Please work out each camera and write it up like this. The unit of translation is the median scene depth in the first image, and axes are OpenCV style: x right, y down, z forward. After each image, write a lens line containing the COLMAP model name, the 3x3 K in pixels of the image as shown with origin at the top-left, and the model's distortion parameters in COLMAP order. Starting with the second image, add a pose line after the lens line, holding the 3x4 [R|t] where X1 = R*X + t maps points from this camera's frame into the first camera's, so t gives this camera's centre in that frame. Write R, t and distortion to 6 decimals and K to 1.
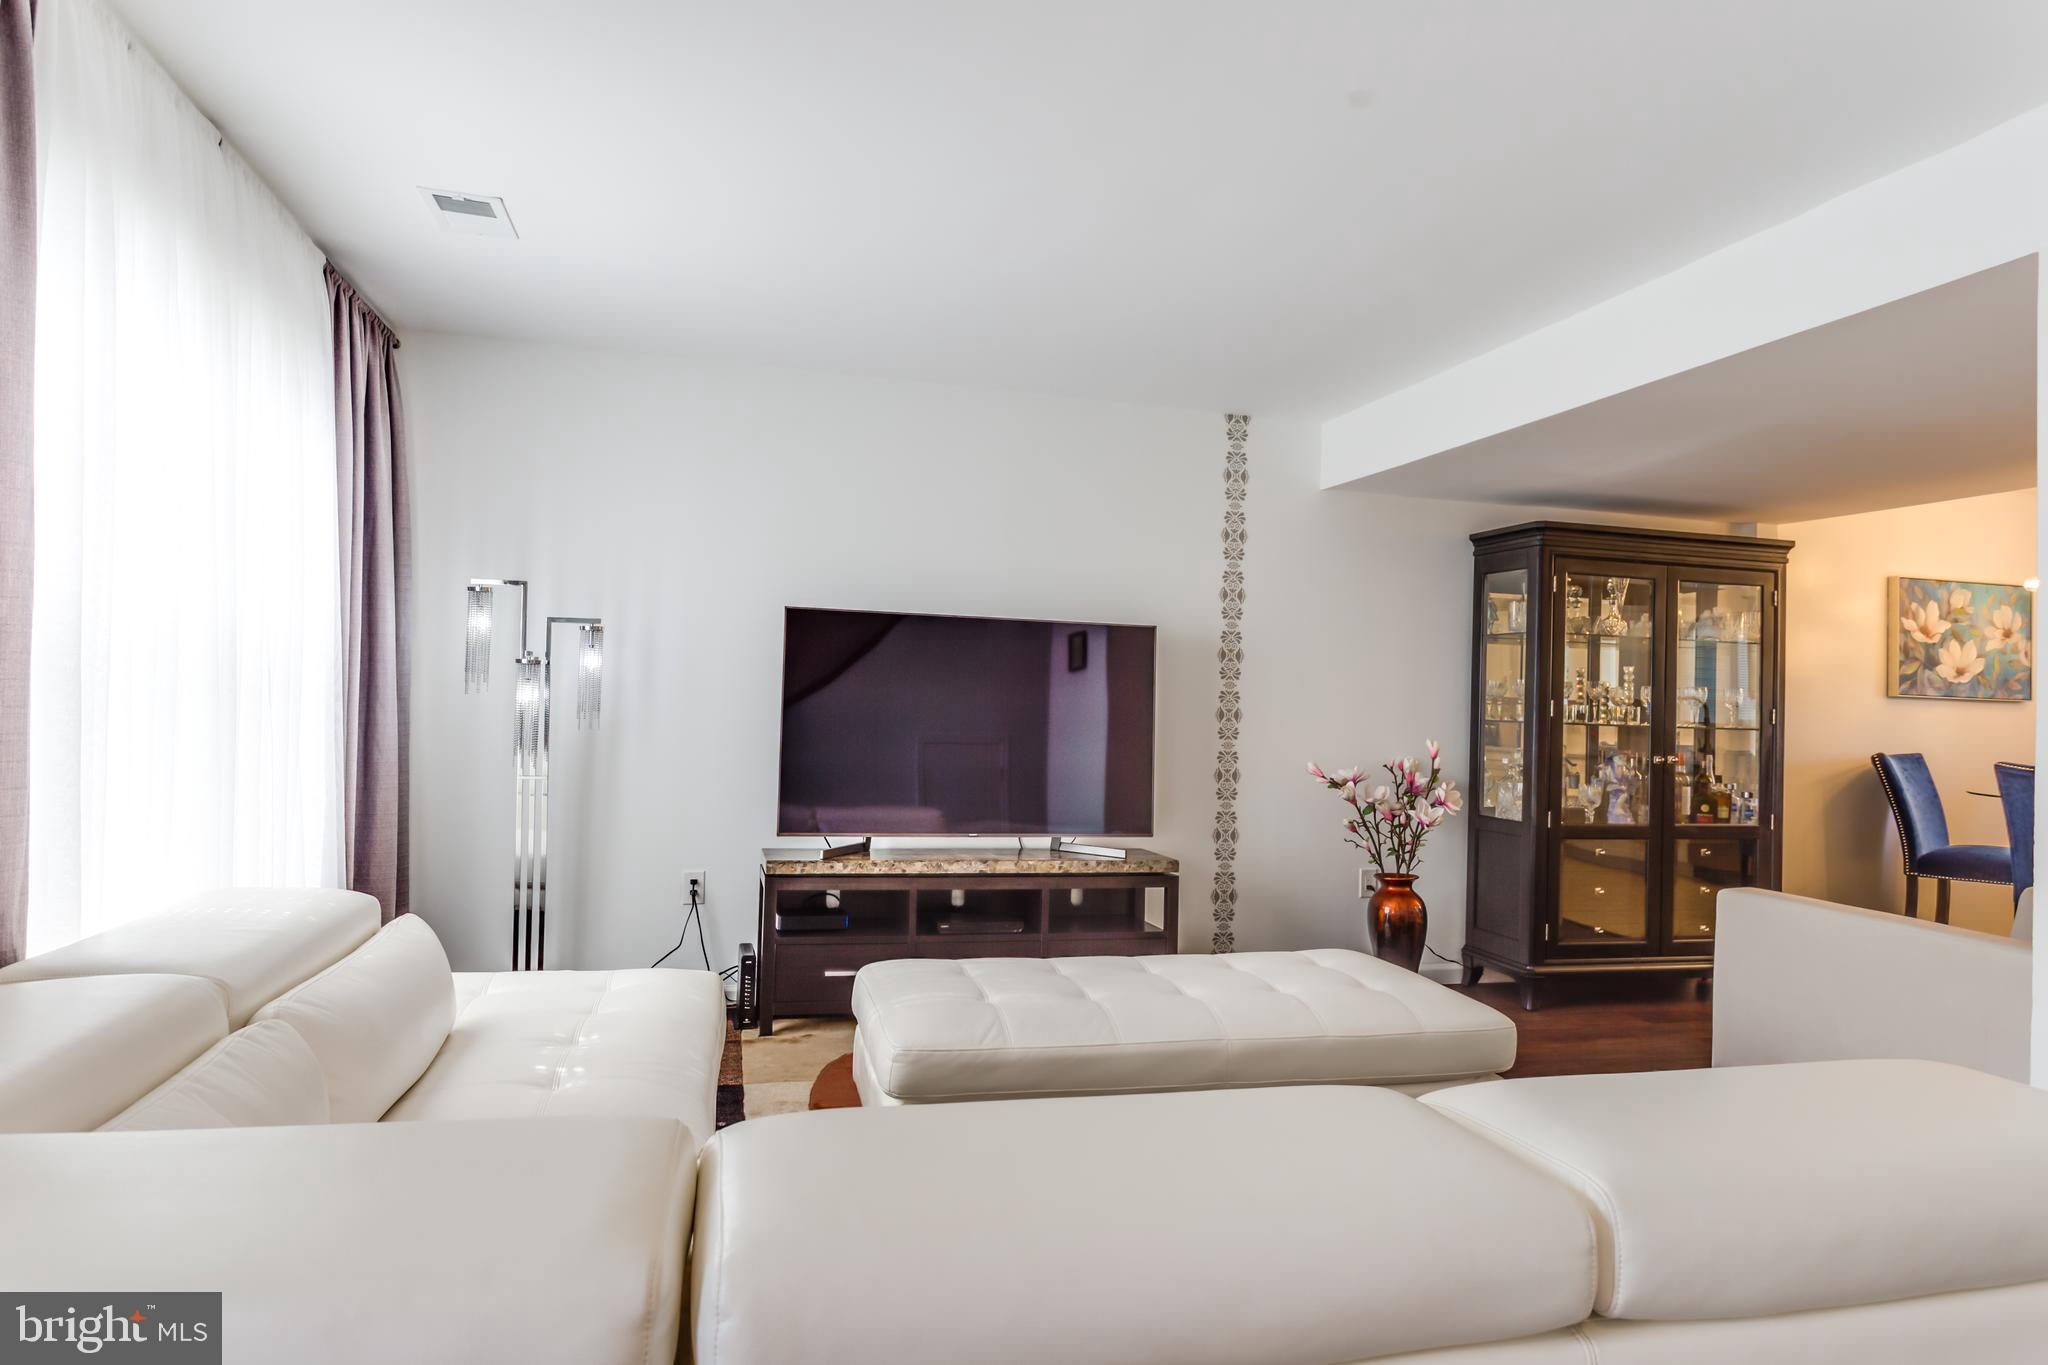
lens RADIAL K [[1173.2, 0, 1021.8], [0, 1173.2, 669.7], [0, 0, 1]] dist [-0.002296, -0.009930]
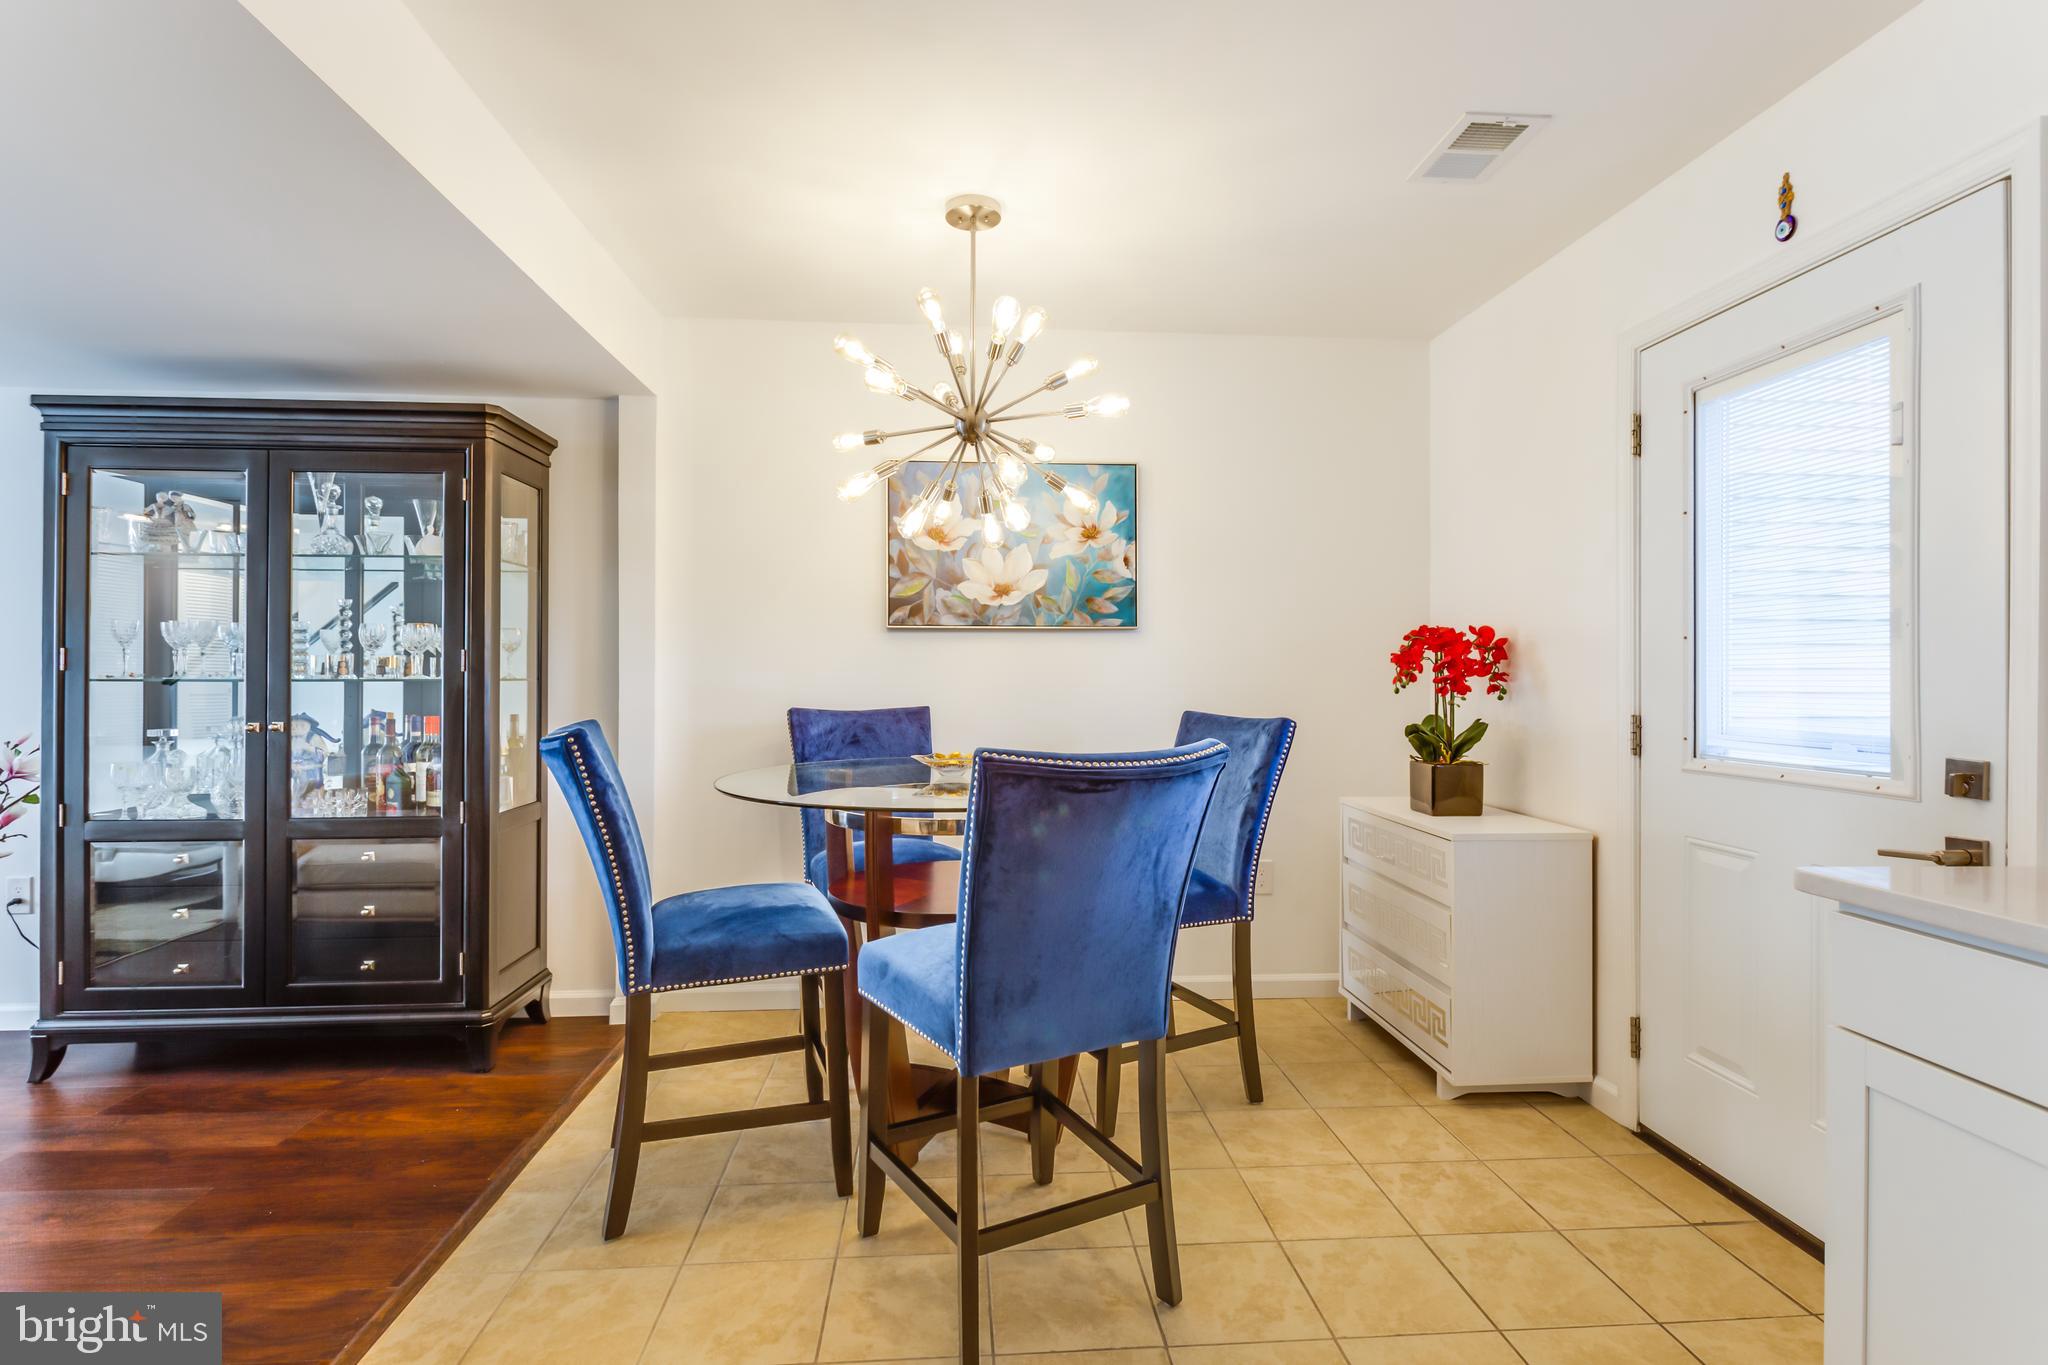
lens RADIAL K [[983.1, 0, 1016.4], [0, 983.1, 671.8], [0, 0, 1]] dist [0.015865, -0.009774]
pose [[0.983977, -0.032581, -0.175295, 1.111677], [0.035857, 0.999236, 0.015551, 0.051367], [0.174655, -0.021587, 0.984393, 0.502263]]
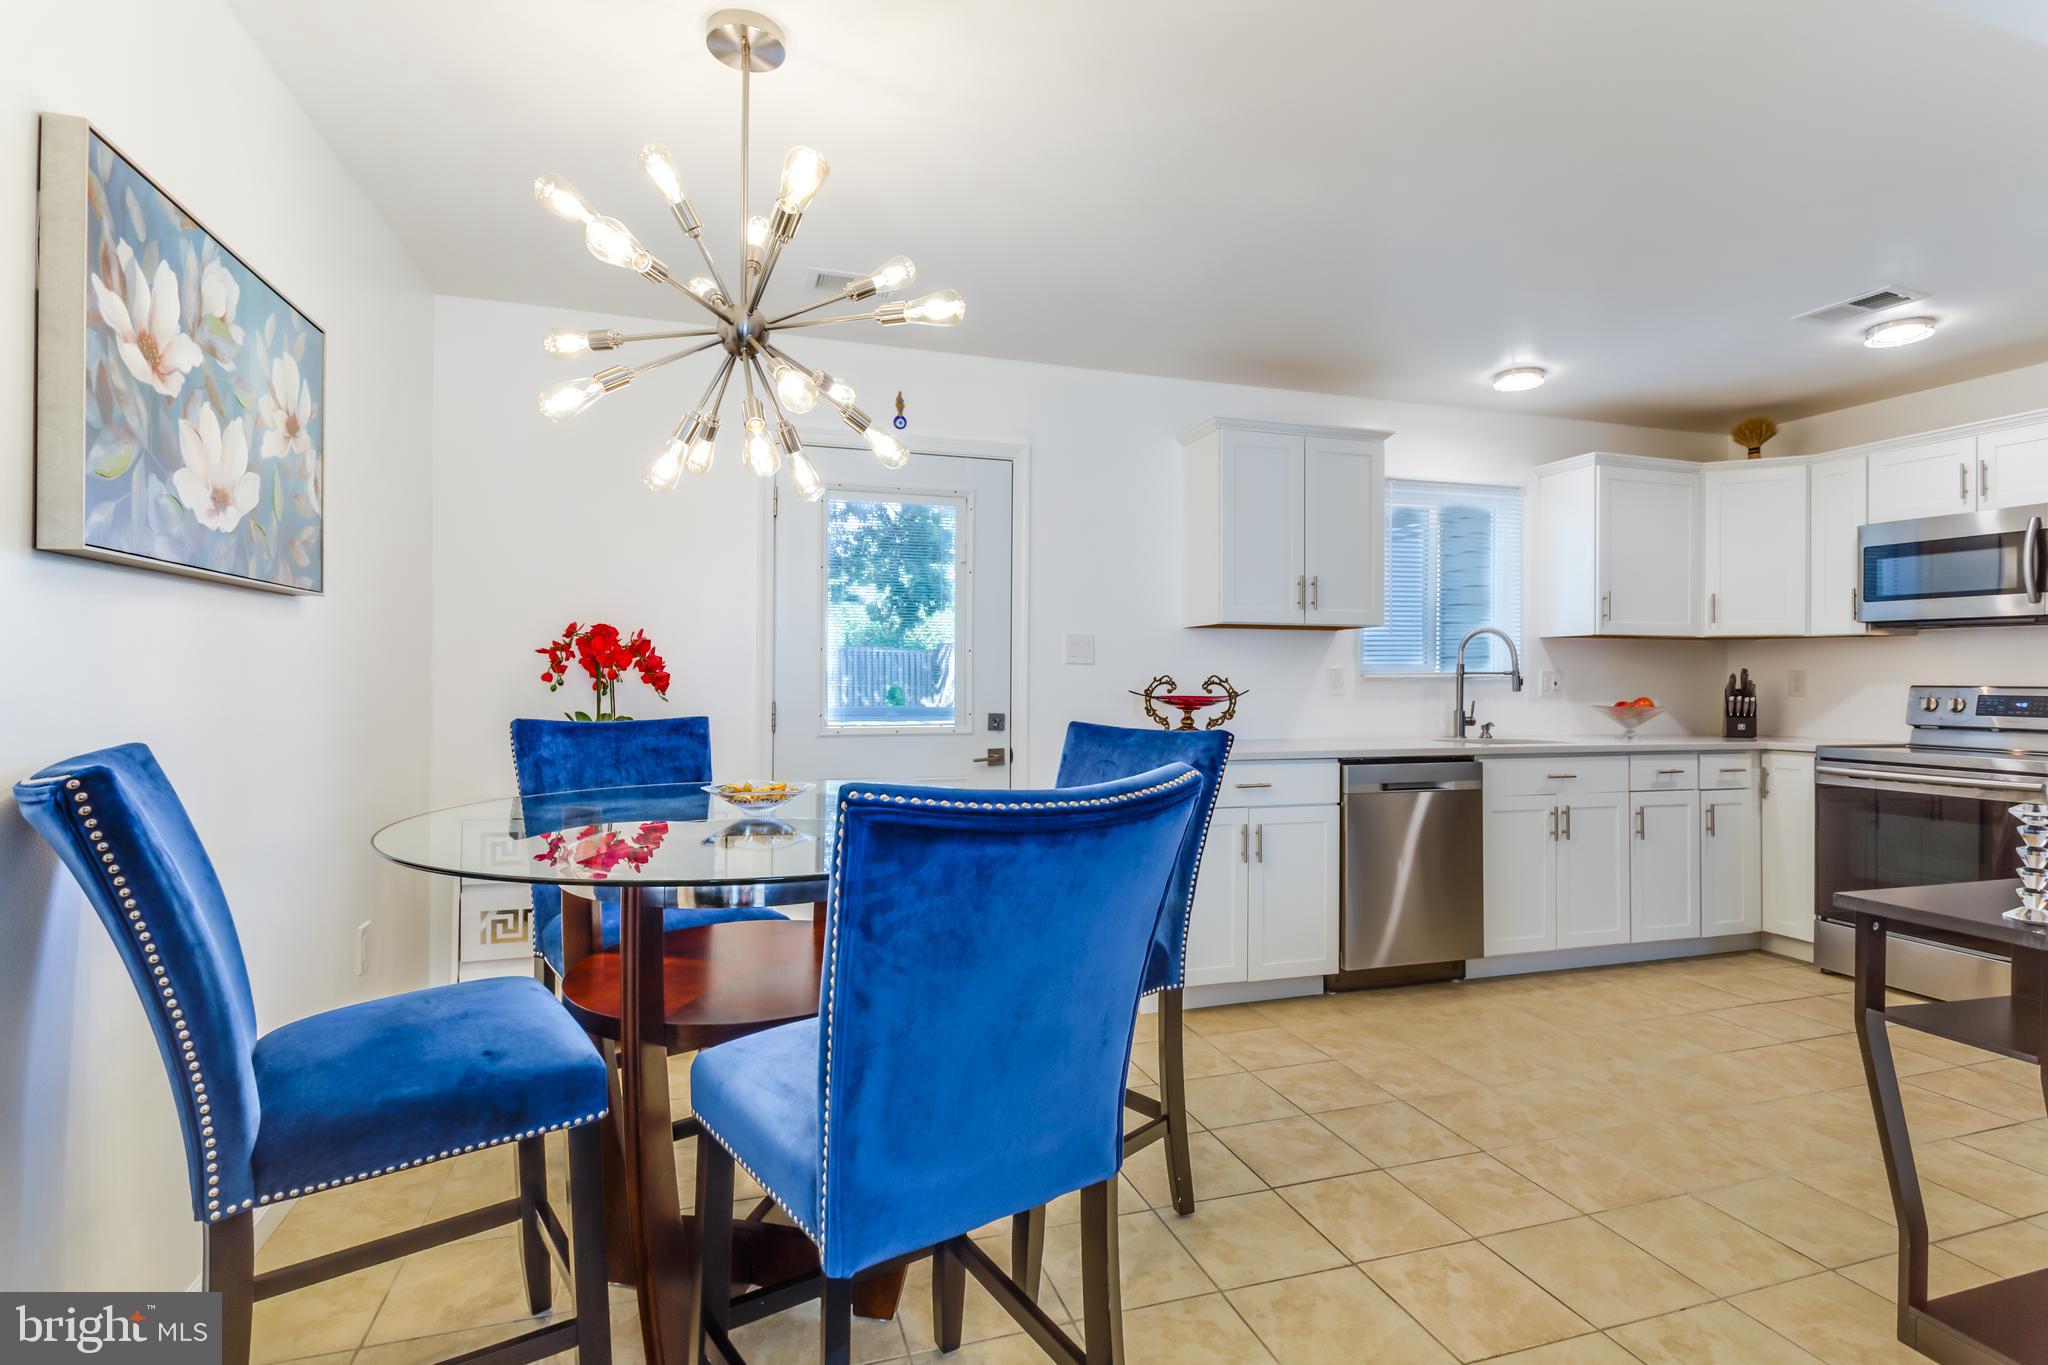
lens RADIAL K [[981.8, 0, 1023.4], [0, 981.8, 666.2], [0, 0, 1]] dist [0.000747, -0.000468]
pose [[-0.065162, -0.025139, 0.997558, 0.595257], [-0.036004, 0.999091, 0.022825, 0.044470], [-0.997225, -0.034428, -0.066007, 0.940443]]
